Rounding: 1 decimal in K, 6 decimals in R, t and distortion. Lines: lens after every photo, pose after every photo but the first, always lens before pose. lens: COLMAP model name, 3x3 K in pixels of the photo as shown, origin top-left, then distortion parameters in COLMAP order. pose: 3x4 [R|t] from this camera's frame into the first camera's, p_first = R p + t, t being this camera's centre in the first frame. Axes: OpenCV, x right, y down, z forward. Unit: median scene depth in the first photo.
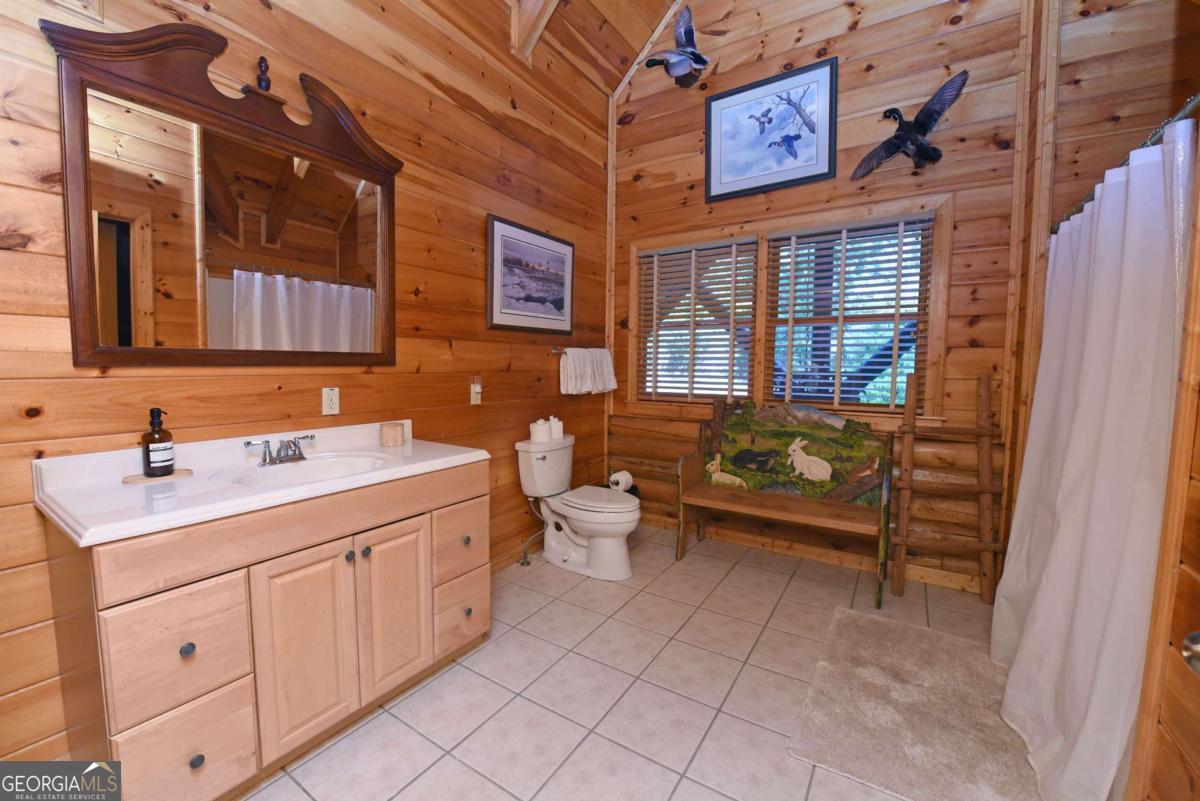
lens RADIAL K [[479.8, 0, 593.6], [0, 479.8, 399.0], [0, 0, 1]] dist [-0.012360, -0.001671]
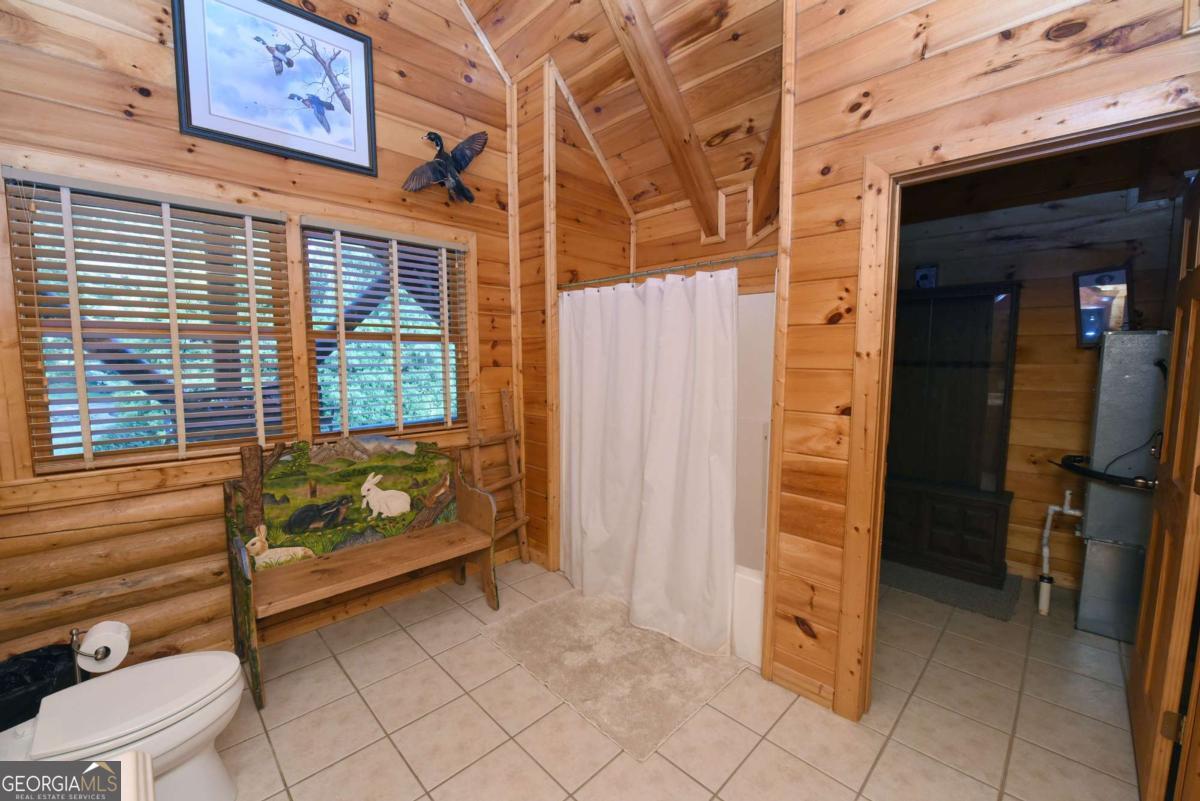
lens RADIAL K [[479.8, 0, 594.8], [0, 479.8, 400.9], [0, 0, 1]] dist [-0.012360, -0.001671]
pose [[0.217046, -0.094312, 0.971595, -0.302449], [0.073884, 0.994054, 0.079987, -0.086788], [-0.973361, 0.054424, 0.222724, 0.414922]]
